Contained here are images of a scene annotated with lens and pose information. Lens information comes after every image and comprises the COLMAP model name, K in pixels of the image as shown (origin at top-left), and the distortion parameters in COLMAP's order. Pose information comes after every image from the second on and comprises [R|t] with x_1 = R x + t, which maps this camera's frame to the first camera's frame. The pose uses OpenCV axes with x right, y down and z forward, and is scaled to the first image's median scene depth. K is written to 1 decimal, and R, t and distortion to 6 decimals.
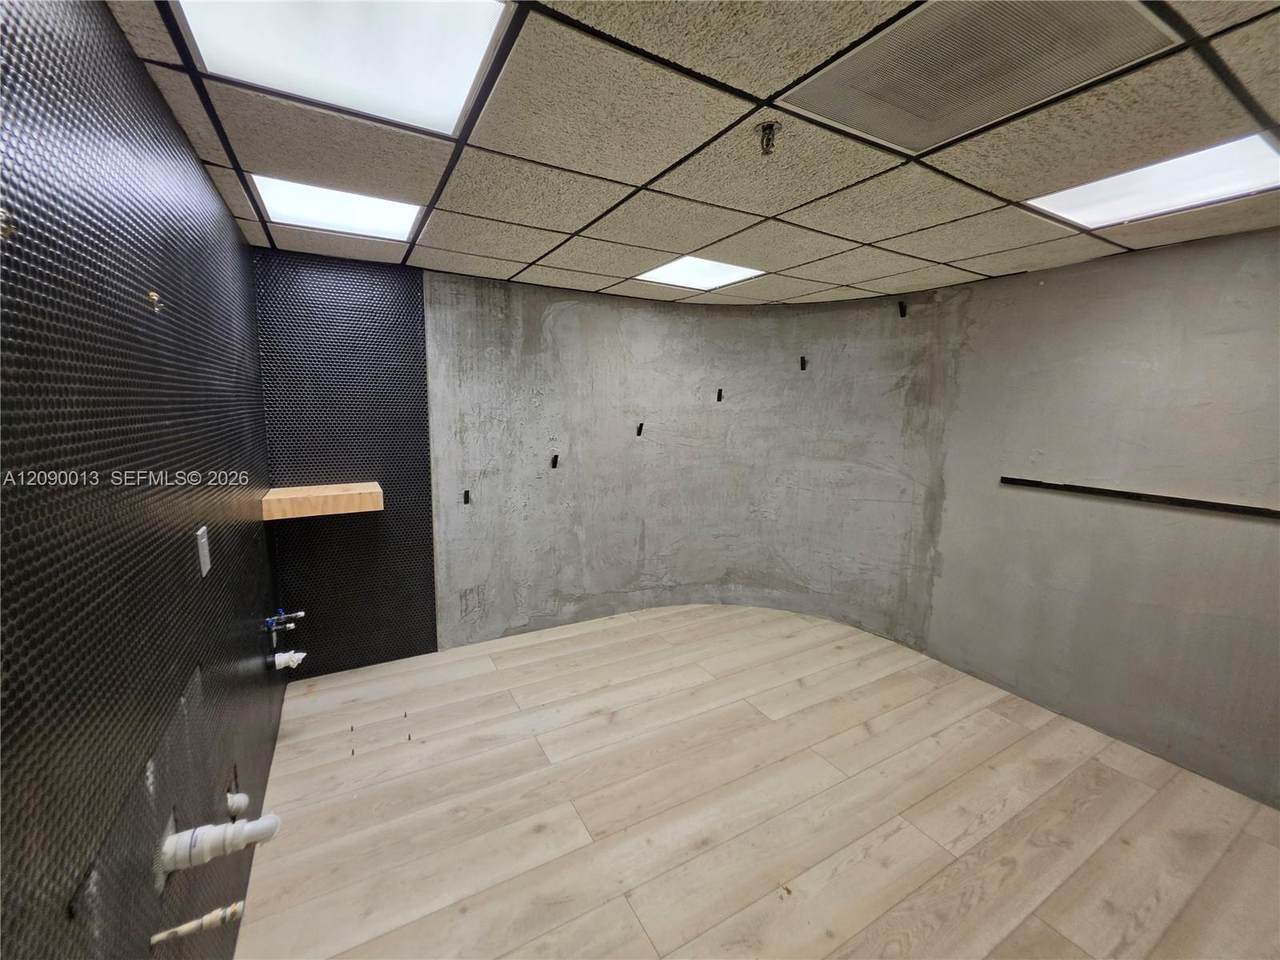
lens RADIAL K [[512.7, 0, 636.3], [0, 512.7, 475.7], [0, 0, 1]] dist [-0.005801, 0.001628]
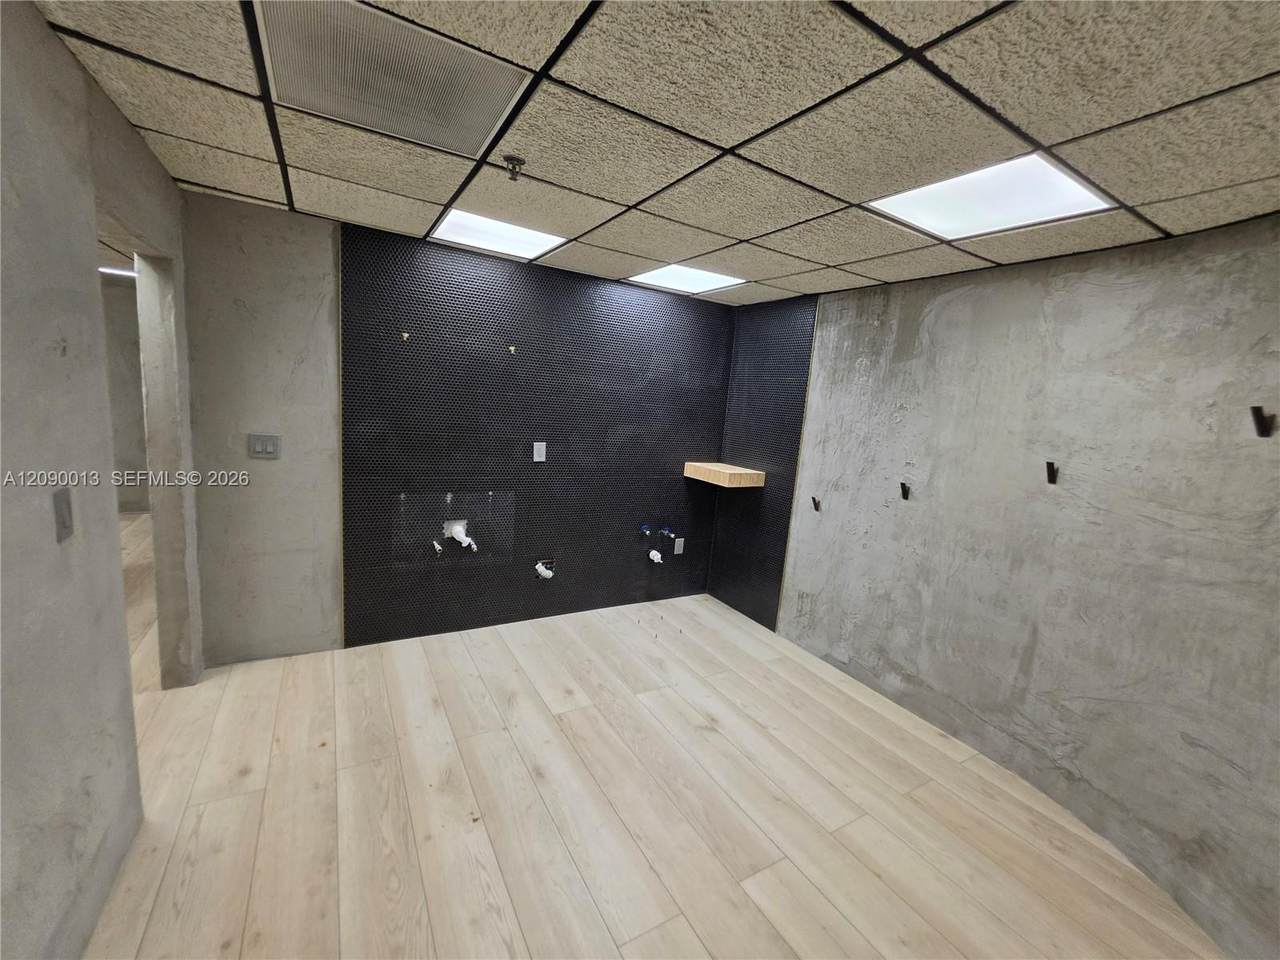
lens RADIAL K [[512.7, 0, 644.5], [0, 512.7, 478.5], [0, 0, 1]] dist [-0.005801, 0.001628]
pose [[0.034366, 0.138055, -0.989828, 0.800463], [-0.222035, 0.966716, 0.127123, -0.075006], [0.974433, 0.215407, 0.063875, 0.692701]]
